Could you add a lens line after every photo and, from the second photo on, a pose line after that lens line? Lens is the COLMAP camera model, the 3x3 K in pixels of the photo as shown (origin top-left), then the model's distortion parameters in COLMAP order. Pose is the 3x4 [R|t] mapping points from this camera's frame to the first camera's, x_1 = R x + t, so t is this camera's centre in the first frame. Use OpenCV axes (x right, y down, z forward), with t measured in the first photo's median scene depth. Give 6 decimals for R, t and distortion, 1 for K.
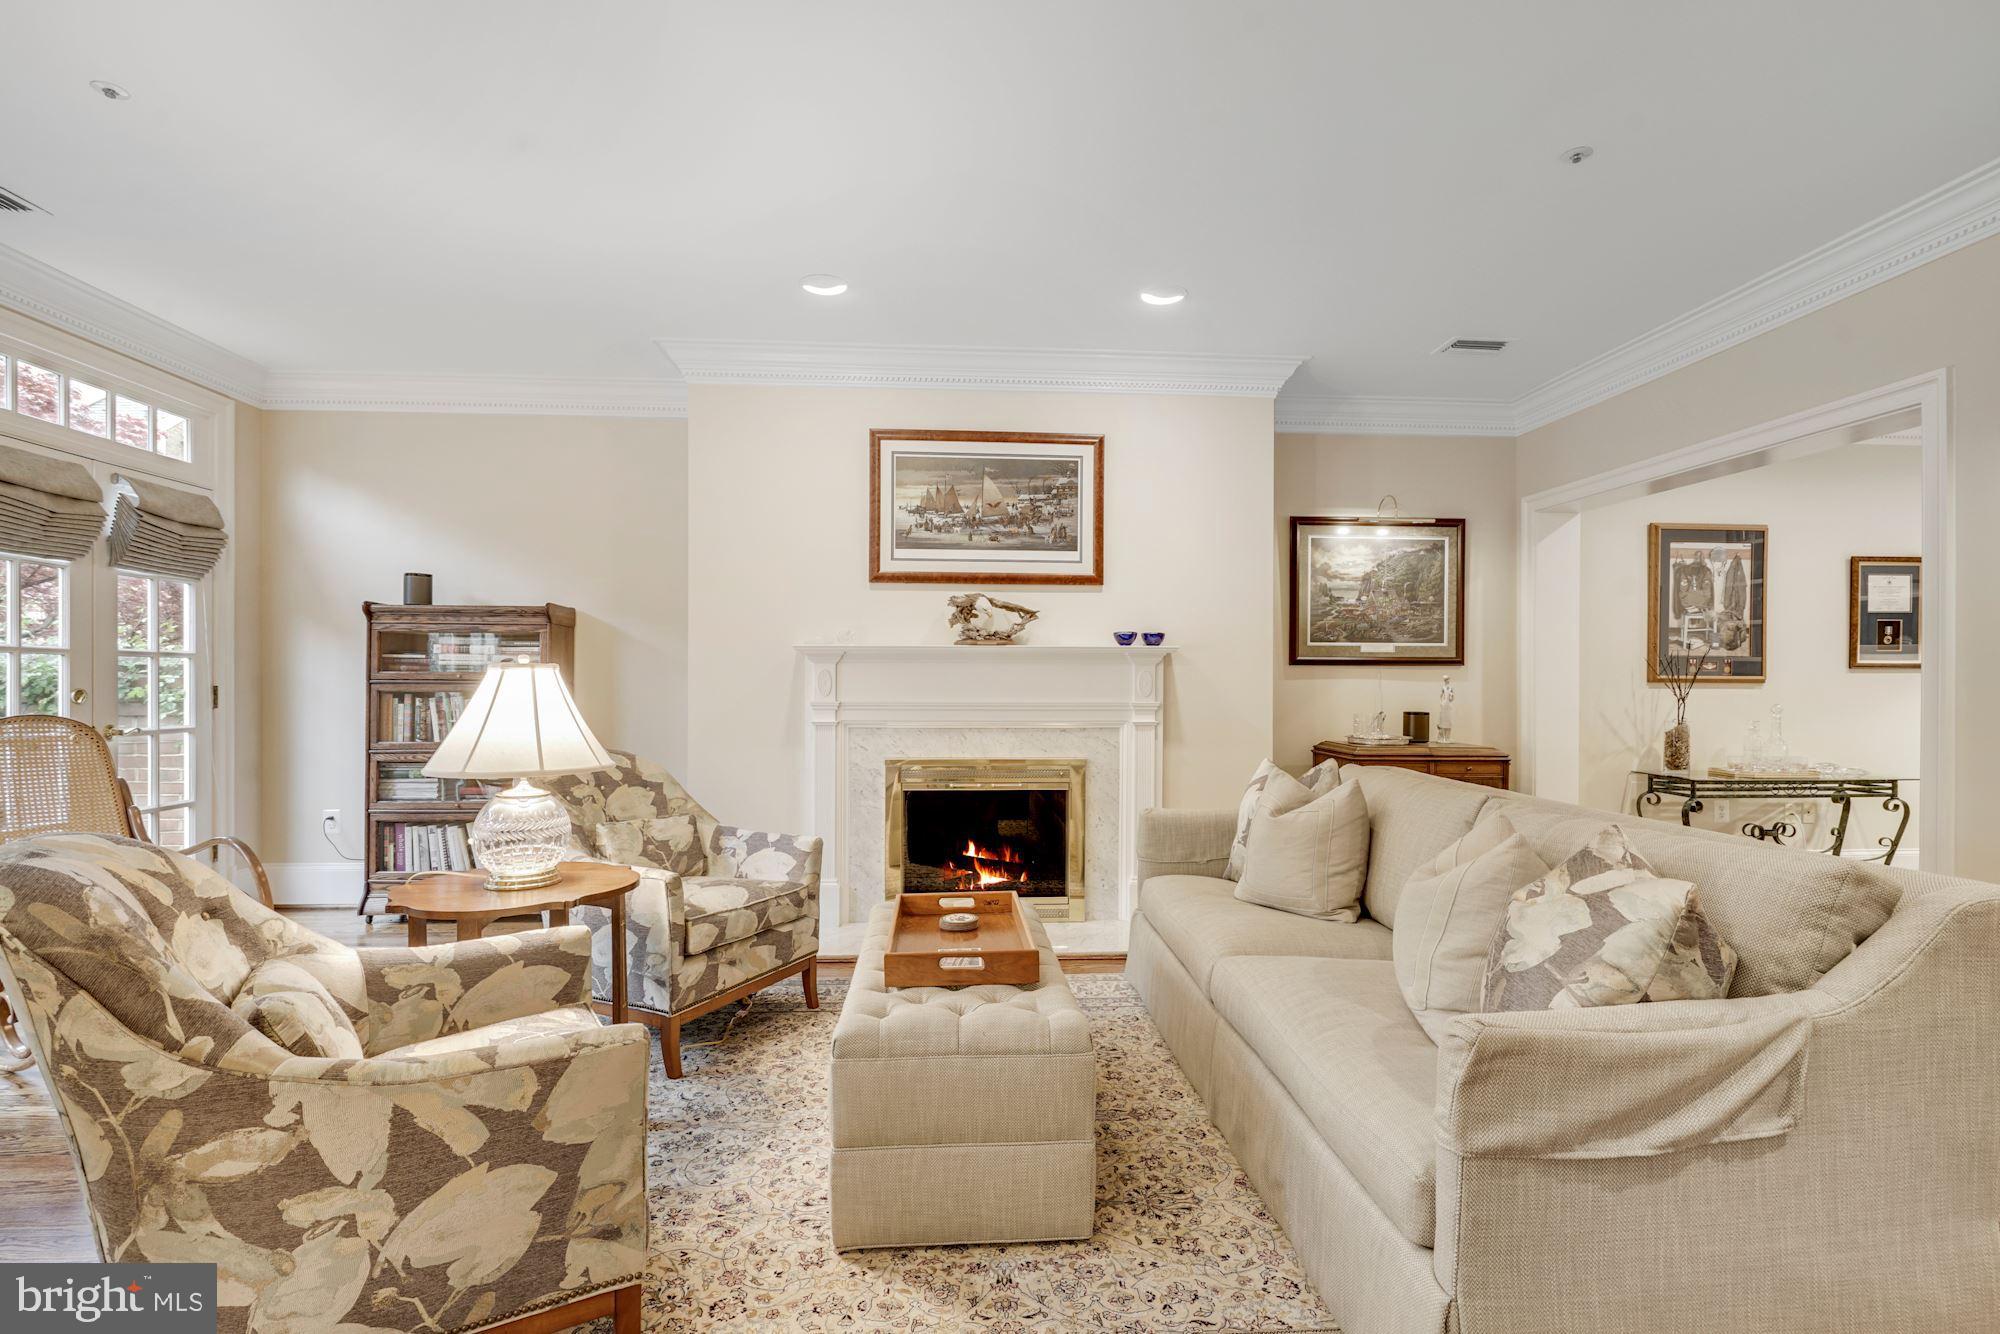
lens RADIAL K [[931.4, 0, 1002.9], [0, 931.4, 679.3], [0, 0, 1]] dist [-0.002950, 0.000026]
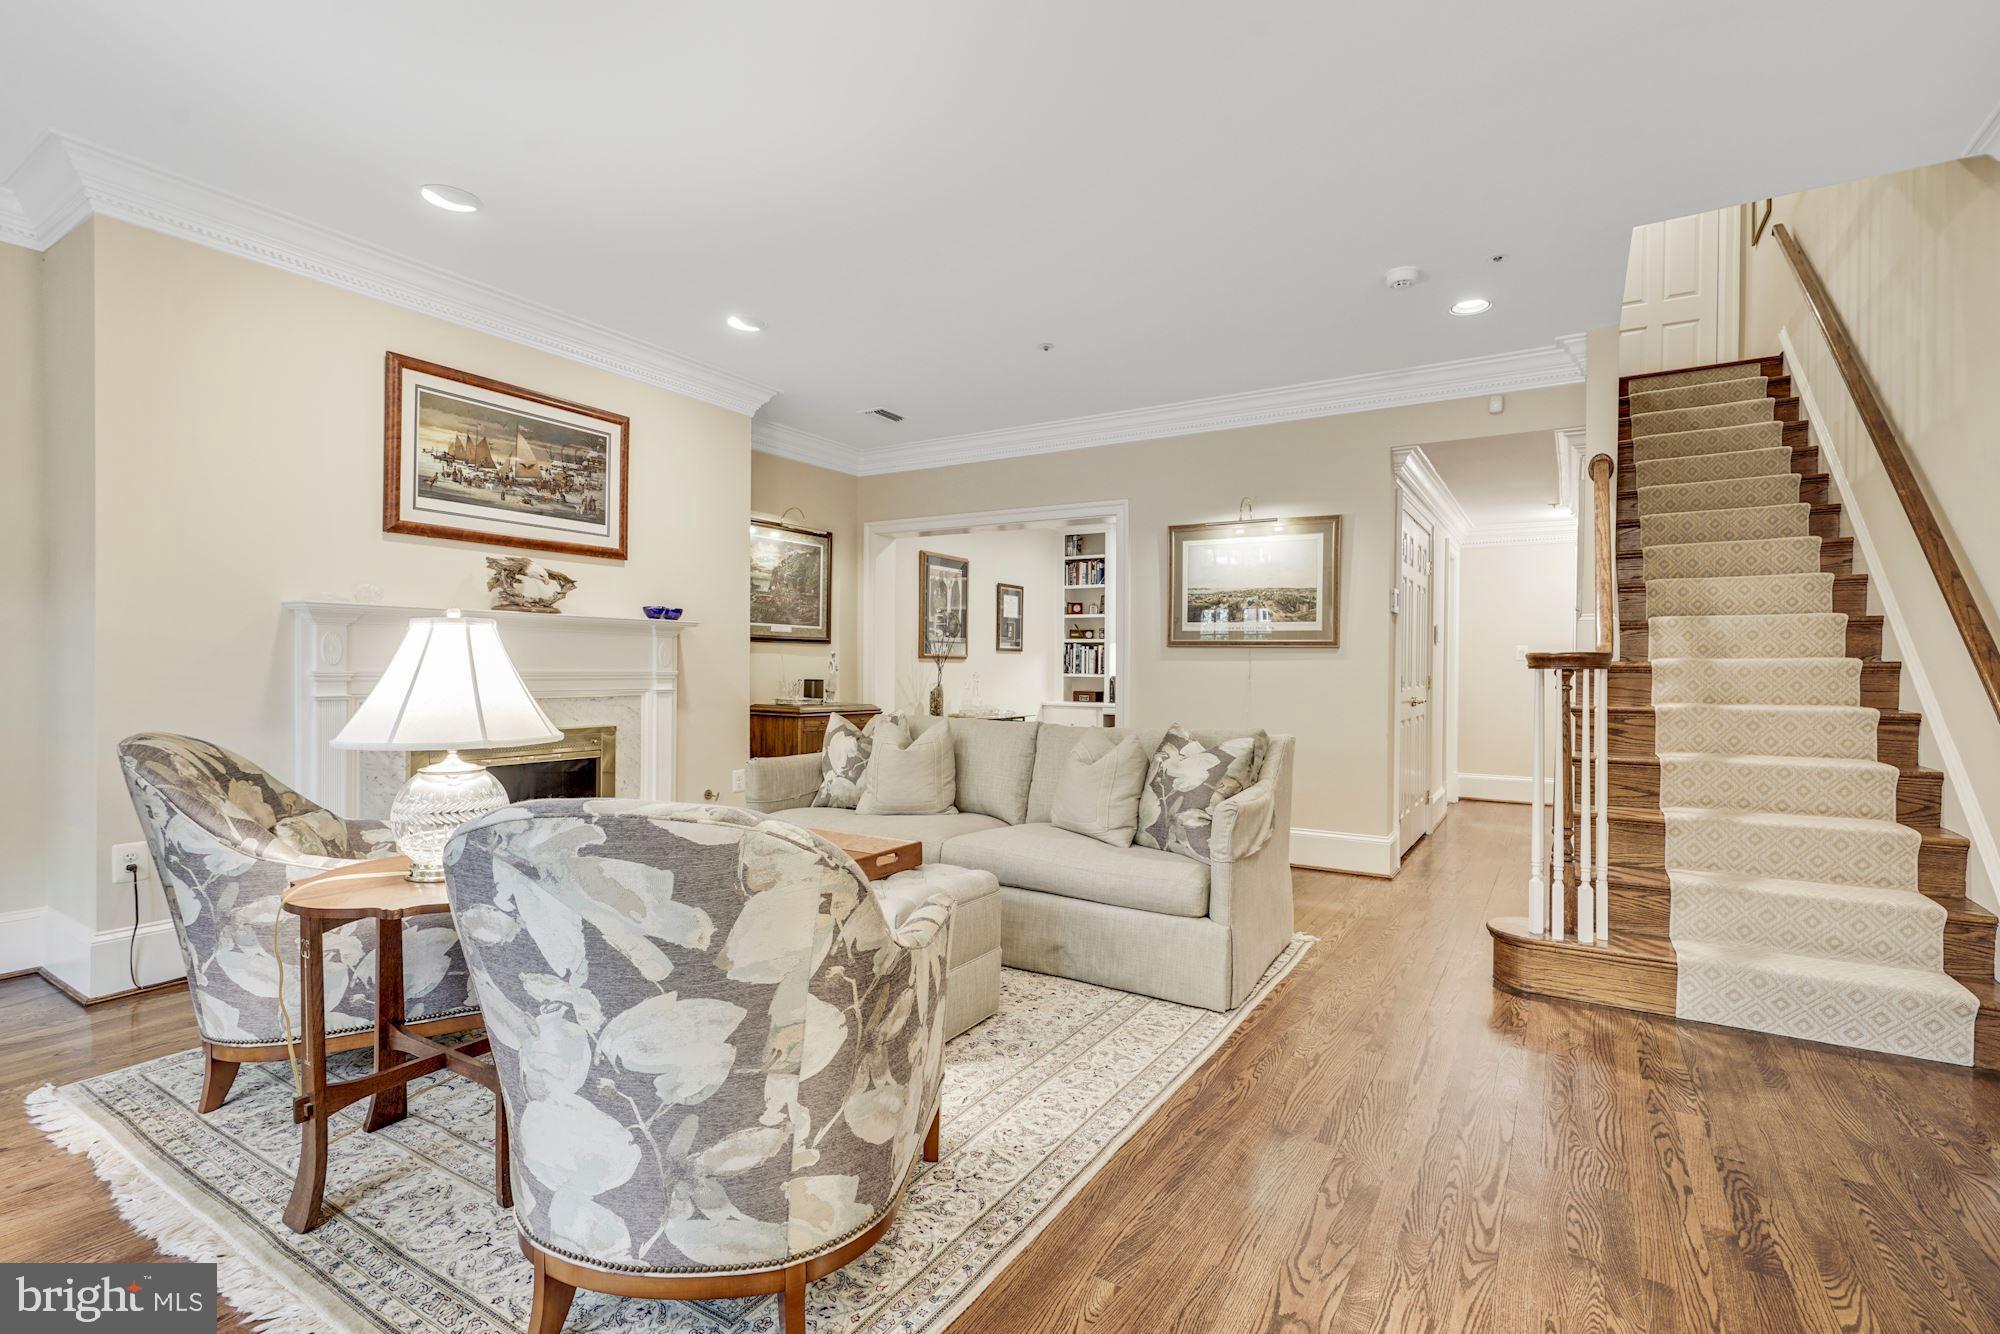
lens RADIAL K [[922.3, 0, 1005.4], [0, 922.3, 665.3], [0, 0, 1]] dist [-0.000649, 0.000374]
pose [[0.581910, 0.002749, 0.813249, -0.493826], [-0.009358, 0.999951, 0.003316, 0.010064], [-0.813200, -0.009540, 0.581907, 0.045608]]
